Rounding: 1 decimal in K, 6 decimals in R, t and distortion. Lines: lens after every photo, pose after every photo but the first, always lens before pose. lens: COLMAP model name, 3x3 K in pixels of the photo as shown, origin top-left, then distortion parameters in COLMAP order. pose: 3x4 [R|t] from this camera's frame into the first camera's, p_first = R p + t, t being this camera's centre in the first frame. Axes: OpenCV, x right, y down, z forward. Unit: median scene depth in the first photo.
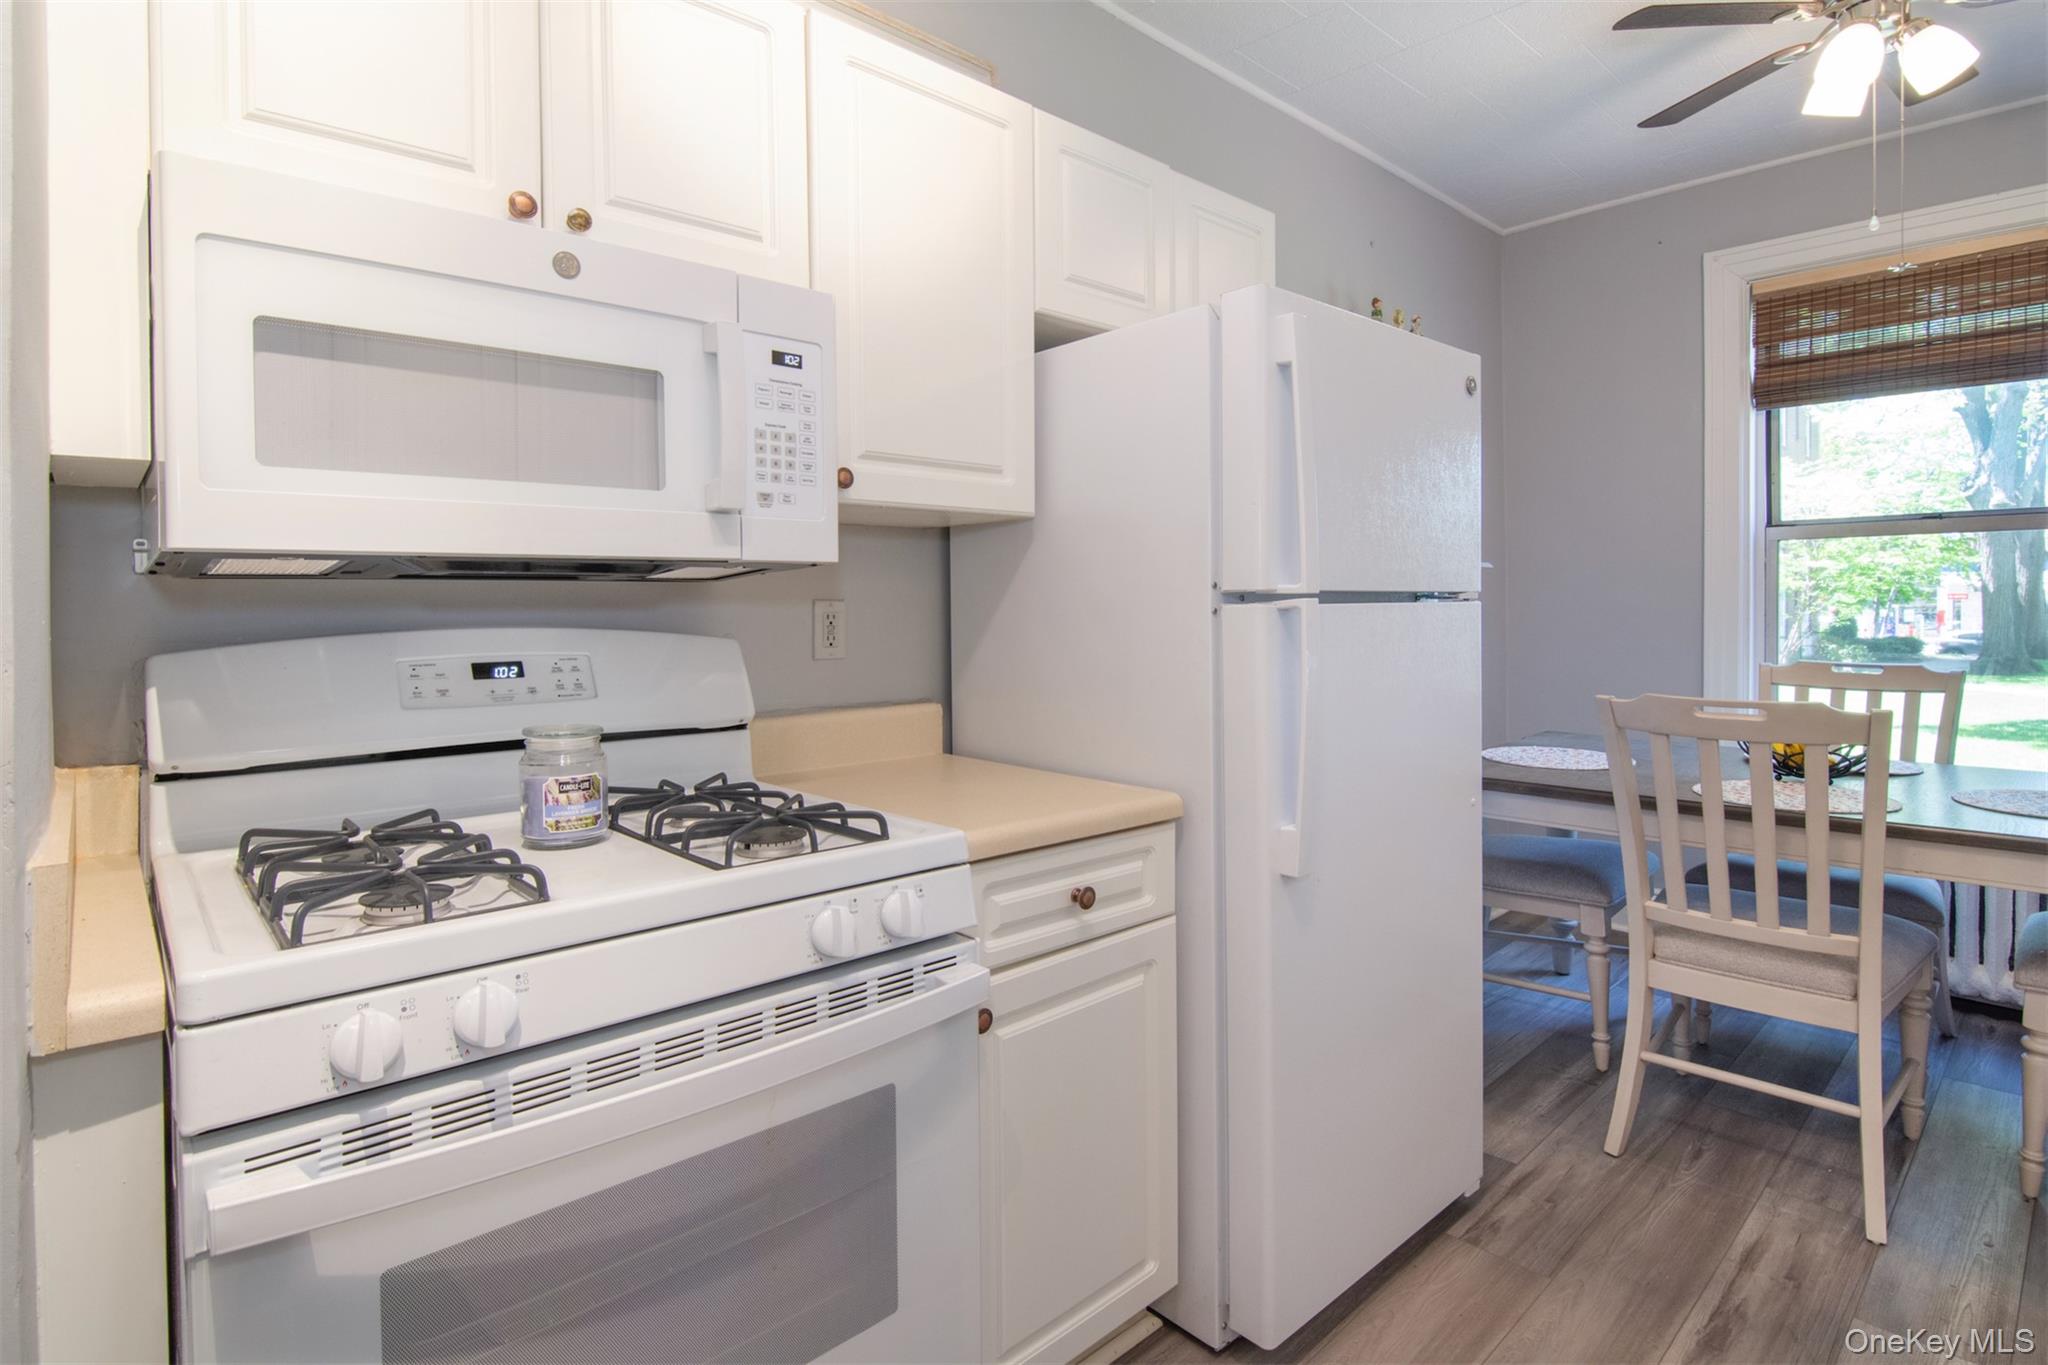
lens RADIAL K [[1022.2, 0, 982.9], [0, 1022.2, 623.1], [0, 0, 1]] dist [0.002971, -0.010032]
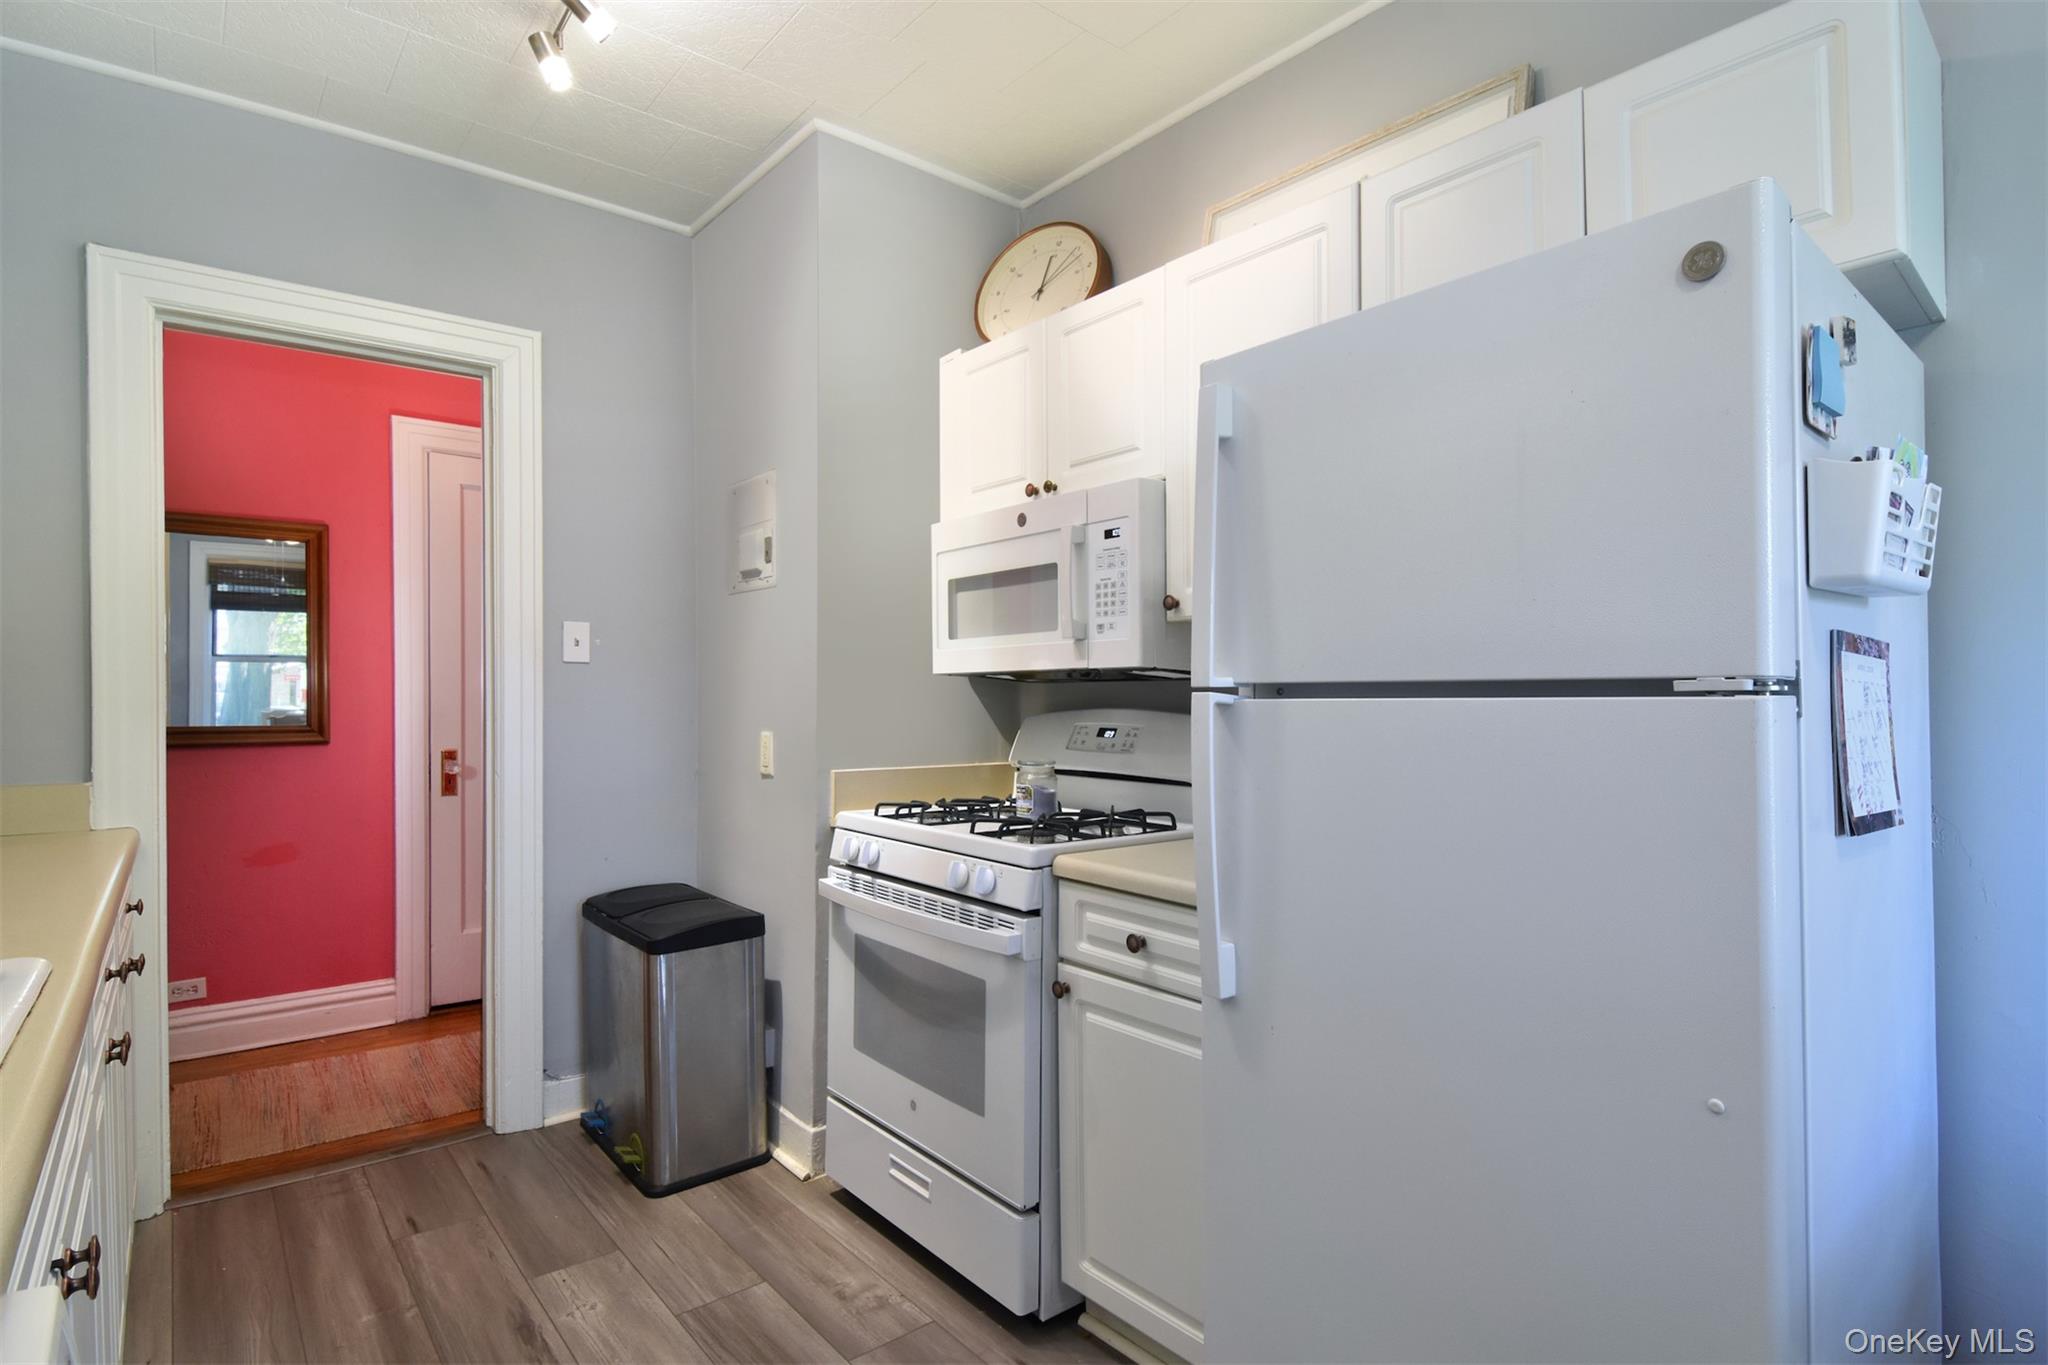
lens RADIAL K [[1022.2, 0, 1029.7], [0, 1022.2, 694.0], [0, 0, 1]] dist [0.002971, -0.010032]
pose [[-0.042899, 0.001771, -0.999078, 1.166079], [-0.015094, 0.999883, 0.002421, -0.020109], [0.998965, 0.015184, -0.042868, 0.834172]]
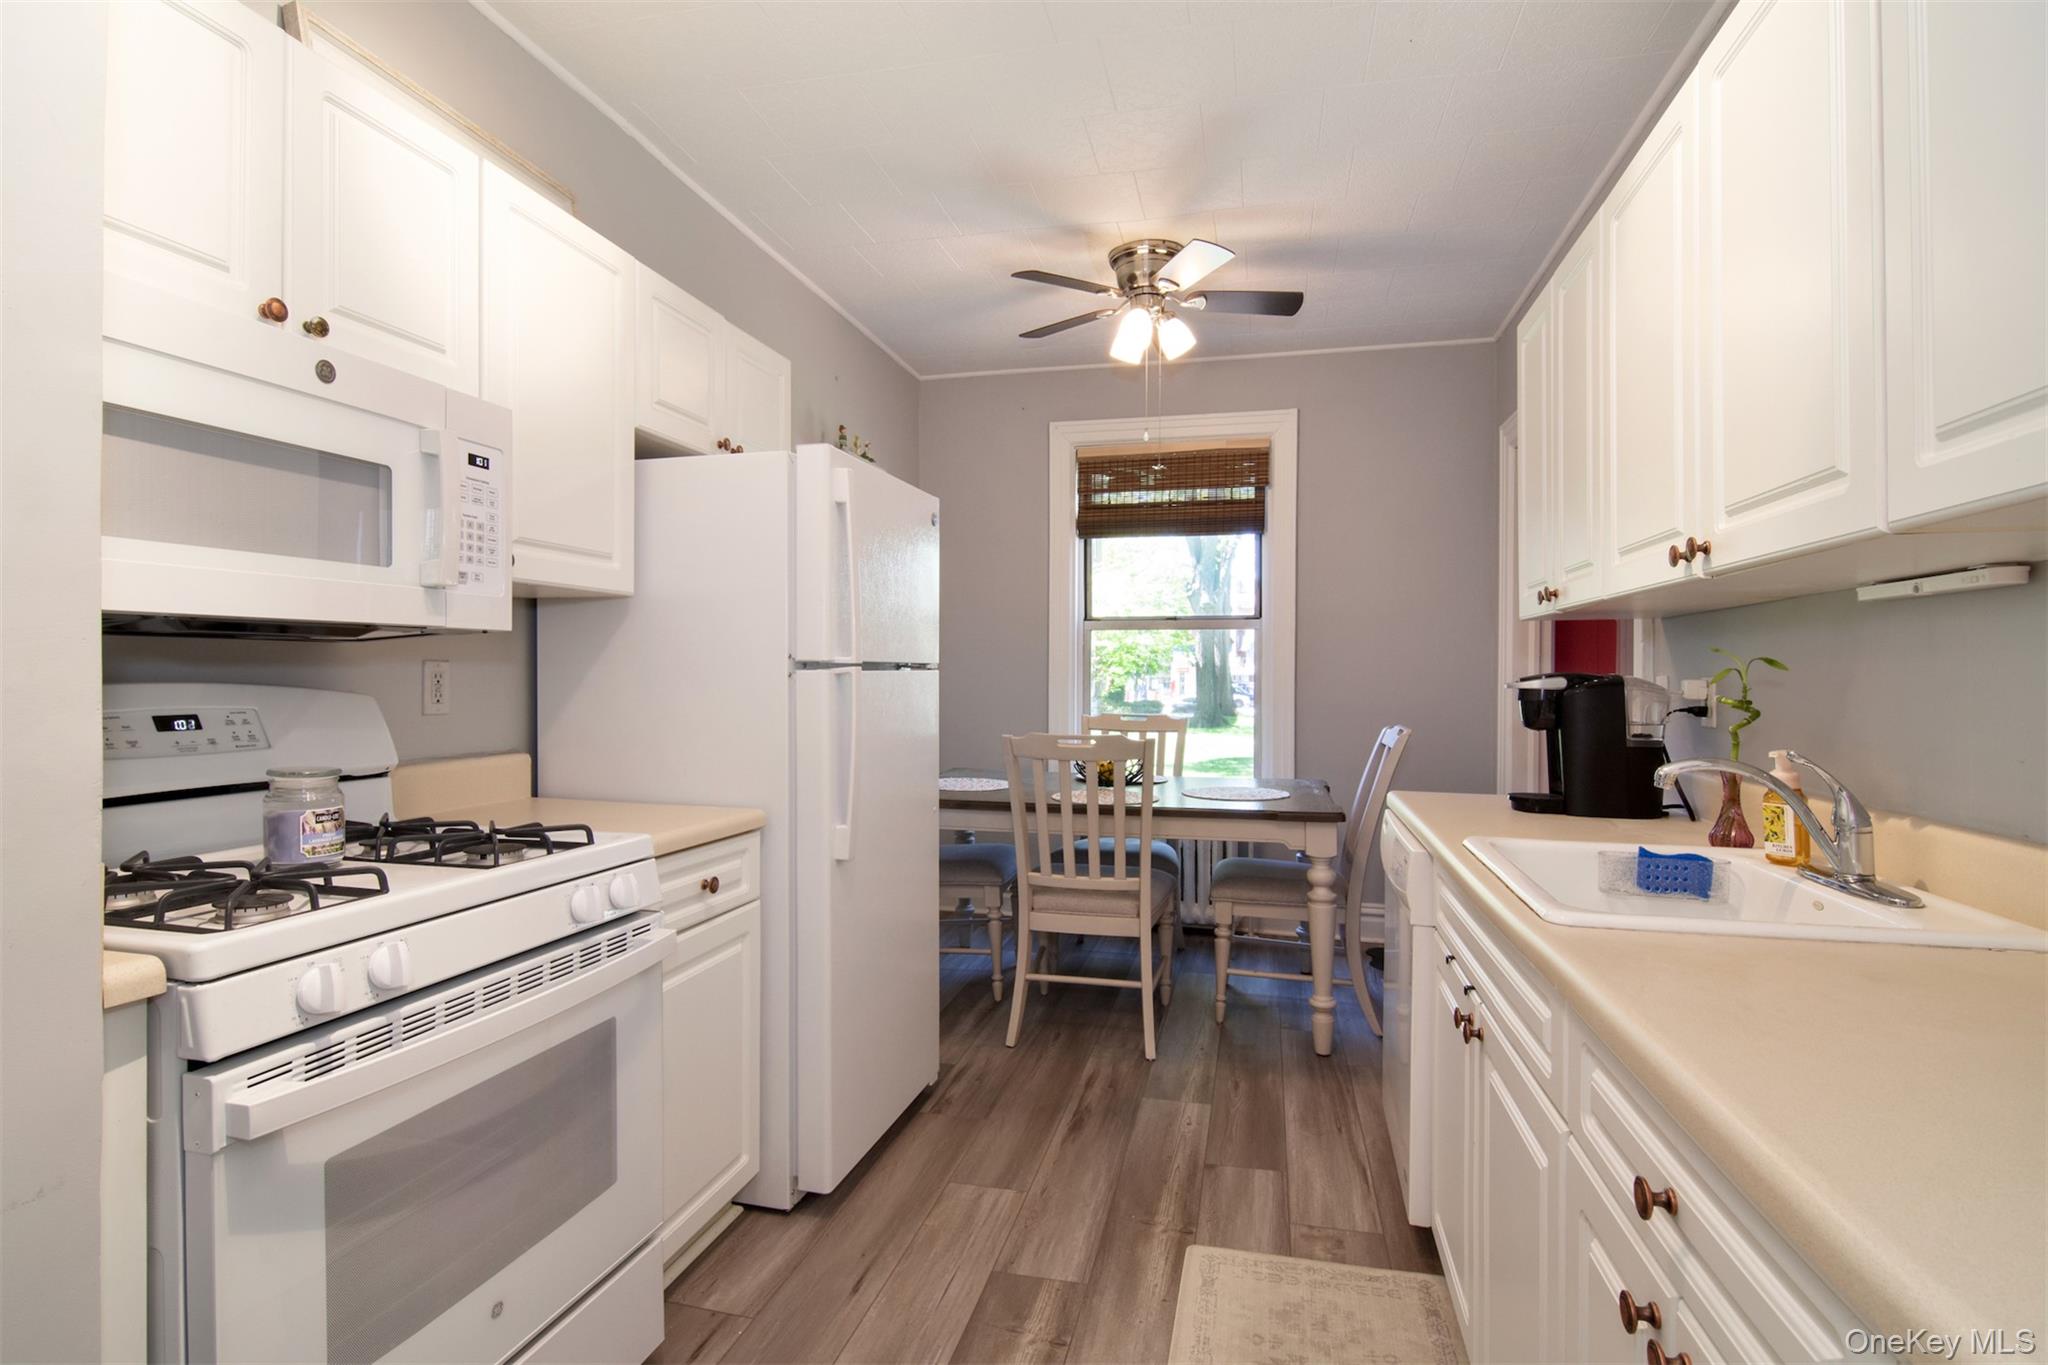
lens RADIAL K [[1022.2, 0, 1023.3], [0, 1022.2, 688.8], [0, 0, 1]] dist [0.002971, -0.010032]
pose [[0.819289, 0.005034, 0.573358, -0.313311], [-0.005367, 0.999985, -0.001110, 0.007357], [-0.573355, -0.002168, 0.819304, -0.316610]]
